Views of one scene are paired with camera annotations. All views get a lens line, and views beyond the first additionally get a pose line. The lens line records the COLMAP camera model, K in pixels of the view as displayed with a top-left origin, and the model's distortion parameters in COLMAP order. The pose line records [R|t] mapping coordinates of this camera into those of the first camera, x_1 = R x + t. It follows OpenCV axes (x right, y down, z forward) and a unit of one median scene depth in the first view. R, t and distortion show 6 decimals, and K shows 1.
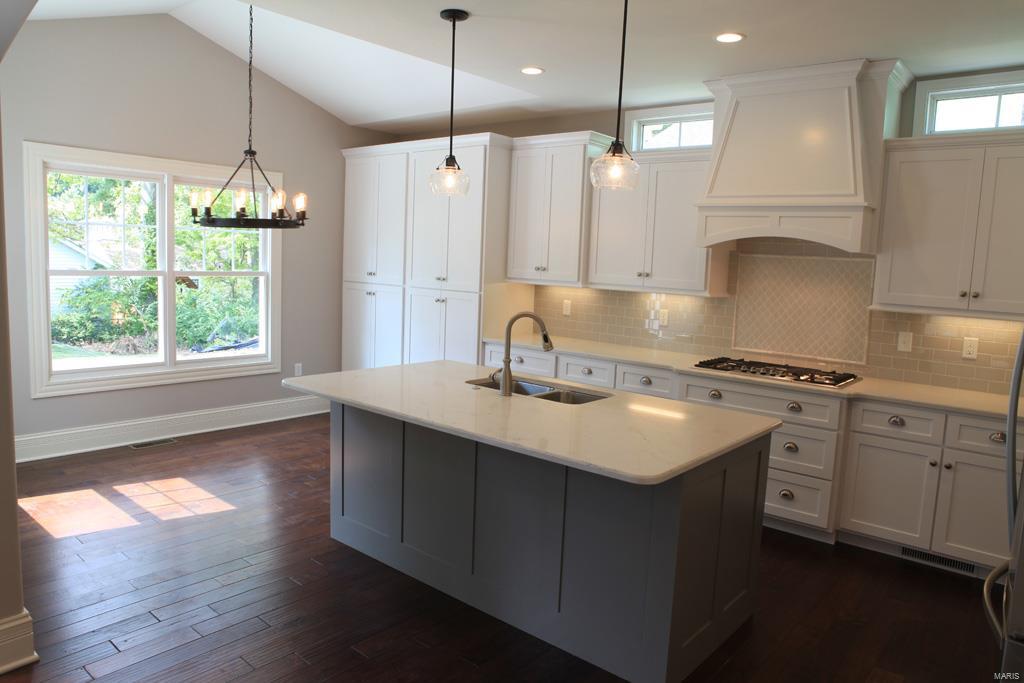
lens RADIAL K [[693.4, 0, 512.0], [0, 693.4, 341.5], [0, 0, 1]] dist [-0.129437, 0.086992]
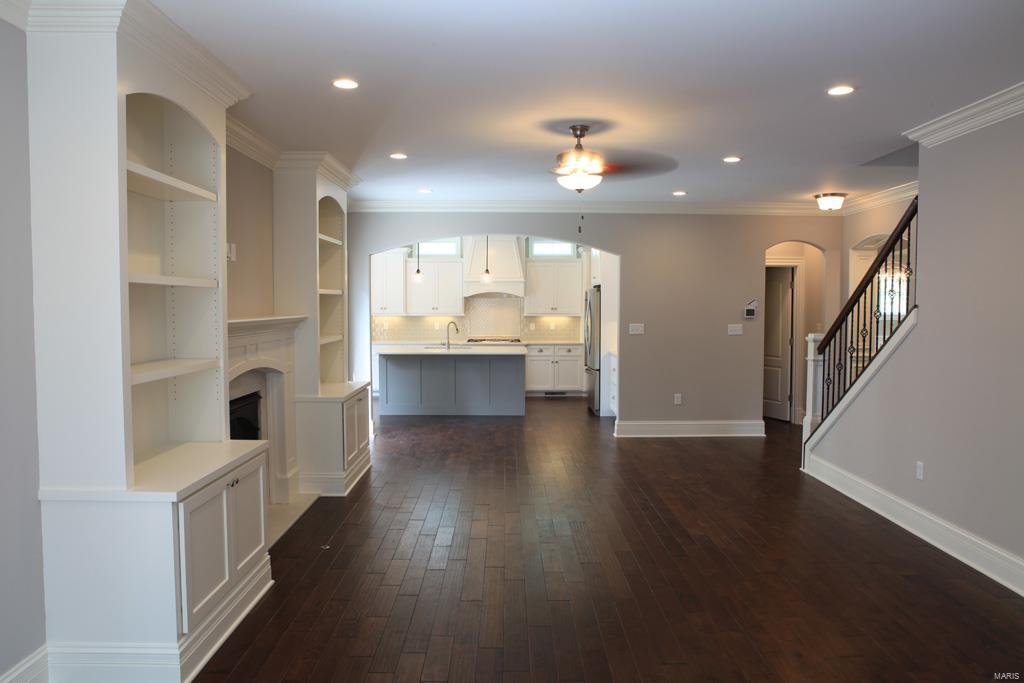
lens RADIAL K [[693.4, 0, 512.0], [0, 693.4, 341.5], [0, 0, 1]] dist [-0.129437, 0.086992]
pose [[0.762771, -0.073442, 0.642485, -1.541800], [0.103803, 0.994552, -0.009550, 0.092547], [-0.638283, 0.073976, 0.766239, -1.340134]]
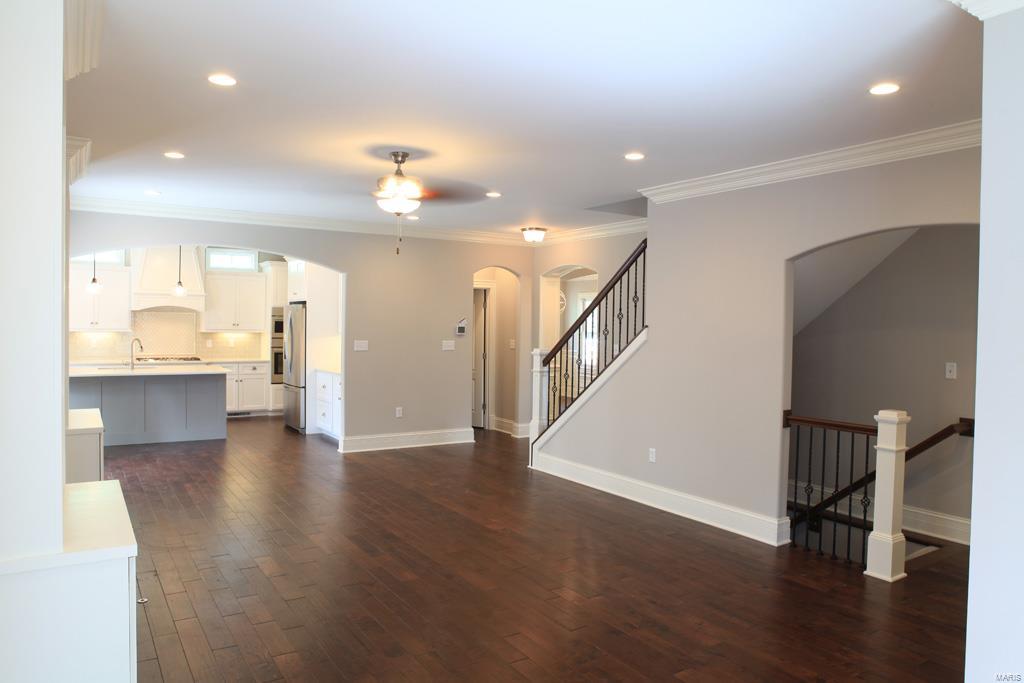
lens RADIAL K [[693.4, 0, 512.0], [0, 693.4, 341.5], [0, 0, 1]] dist [-0.129437, 0.086992]
pose [[0.301459, -0.060258, 0.951573, -1.804120], [0.107807, 0.993755, 0.028776, 0.049871], [-0.947365, 0.093912, 0.306073, -1.078236]]
